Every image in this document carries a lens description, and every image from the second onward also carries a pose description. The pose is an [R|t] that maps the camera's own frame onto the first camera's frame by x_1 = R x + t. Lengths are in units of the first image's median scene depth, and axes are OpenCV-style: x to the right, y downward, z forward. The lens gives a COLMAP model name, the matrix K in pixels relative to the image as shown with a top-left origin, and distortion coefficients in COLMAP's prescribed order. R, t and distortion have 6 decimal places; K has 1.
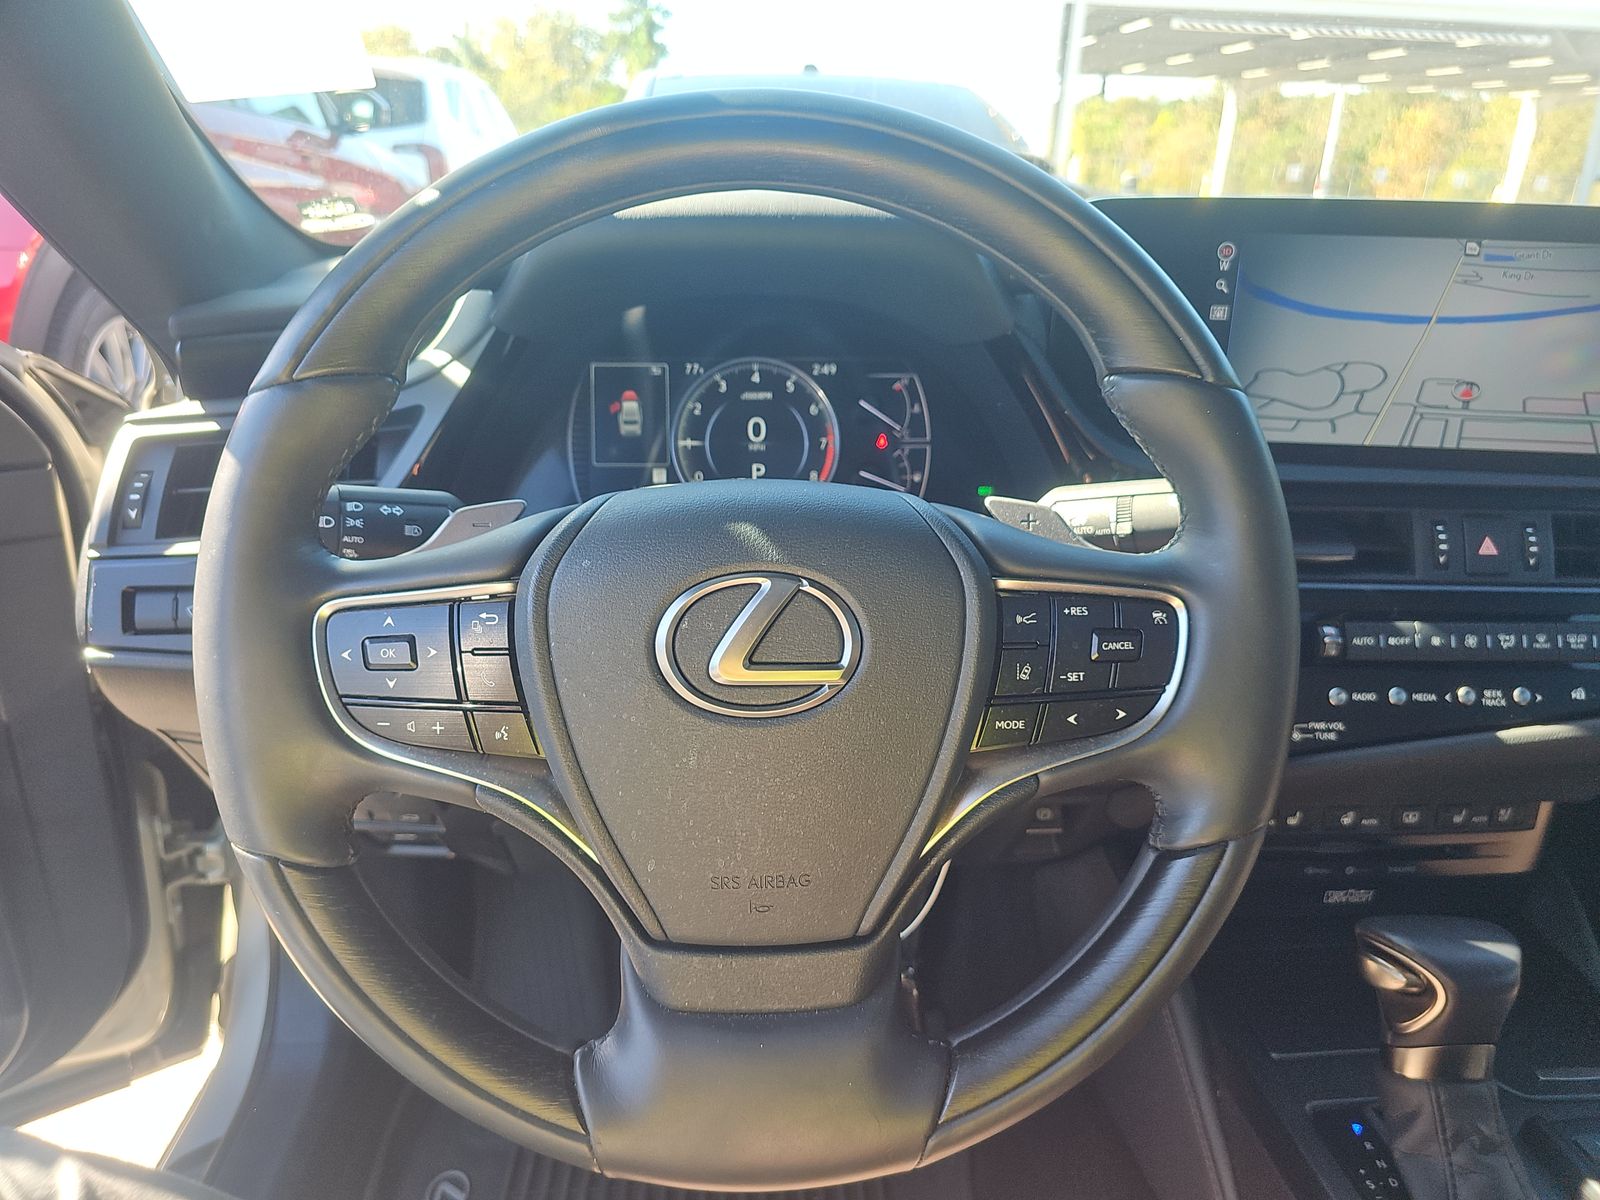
lens RADIAL K [[1062.3, 0, 797.5], [0, 1062.3, 598.5], [0, 0, 1]] dist [-0.000075, -0.021407]
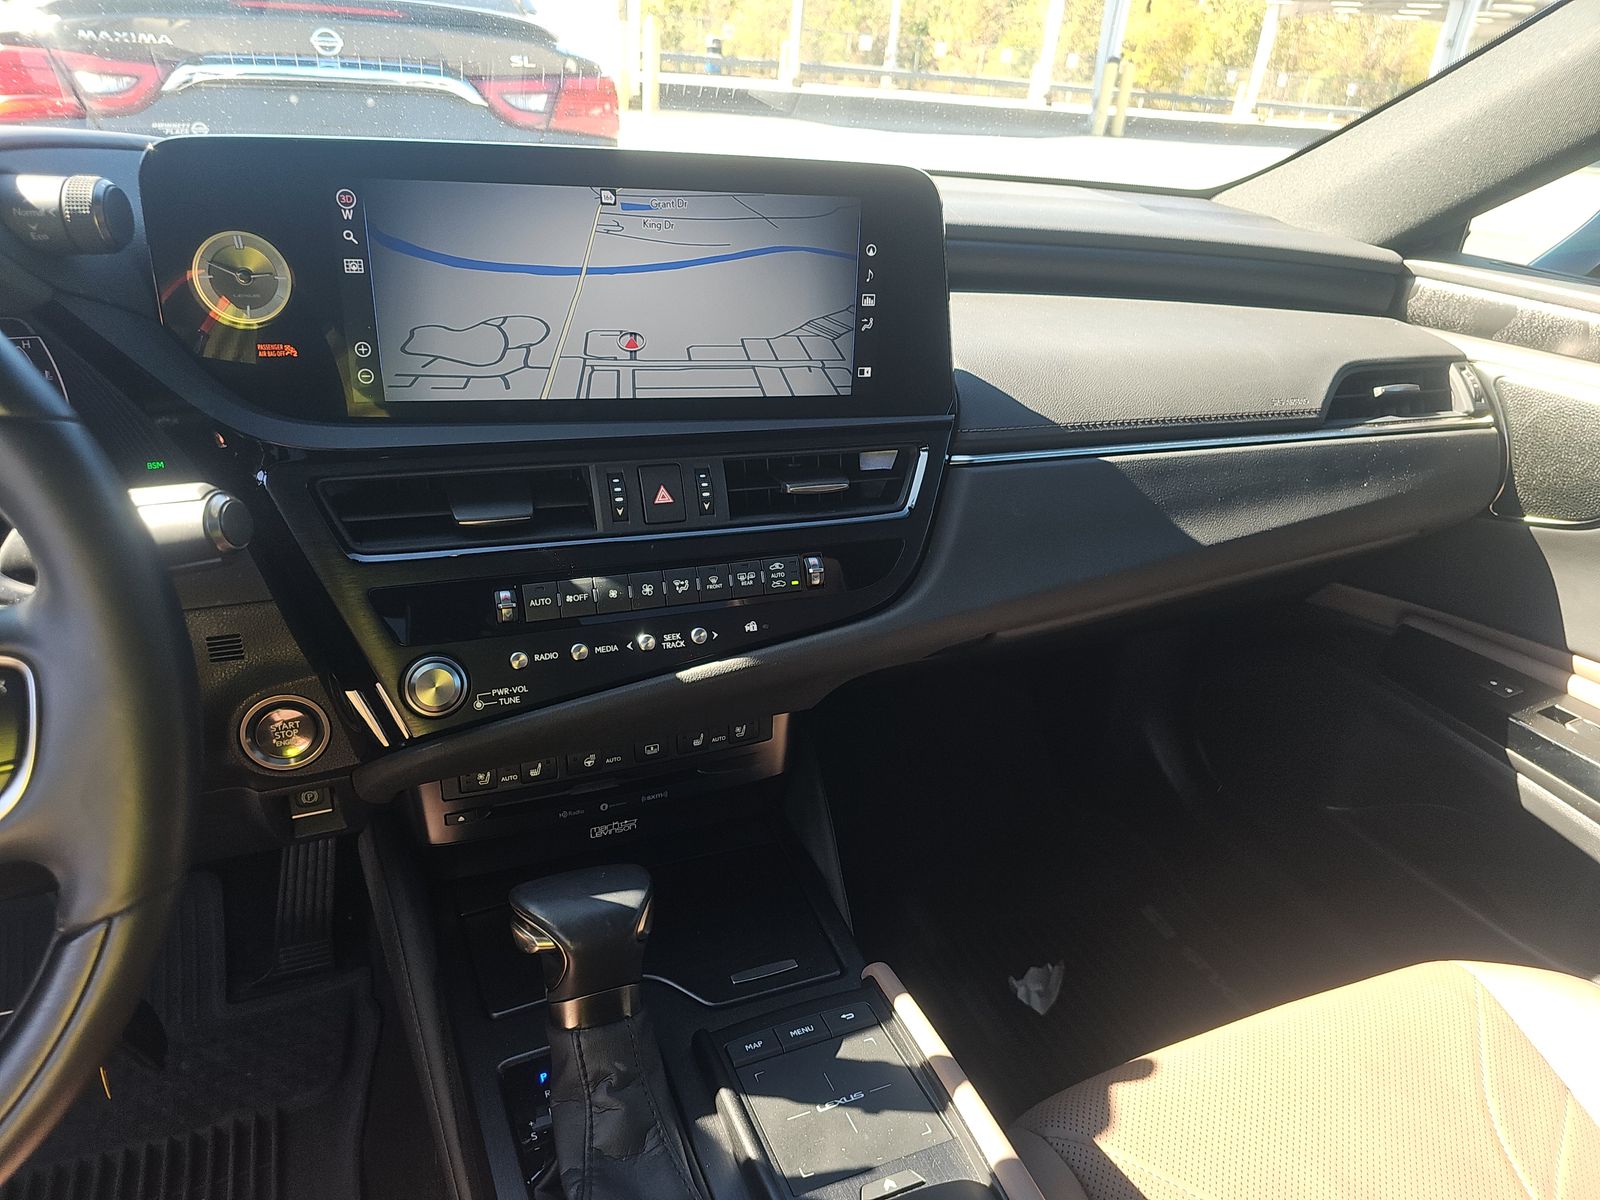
lens RADIAL K [[1062.3, 0, 805.7], [0, 1062.3, 605.4], [0, 0, 1]] dist [-0.000075, -0.021407]
pose [[0.933824, -0.118859, 0.337409, 0.427919], [0.077706, 0.988065, 0.133001, -0.071135], [-0.349191, -0.097981, 0.931915, -0.027650]]
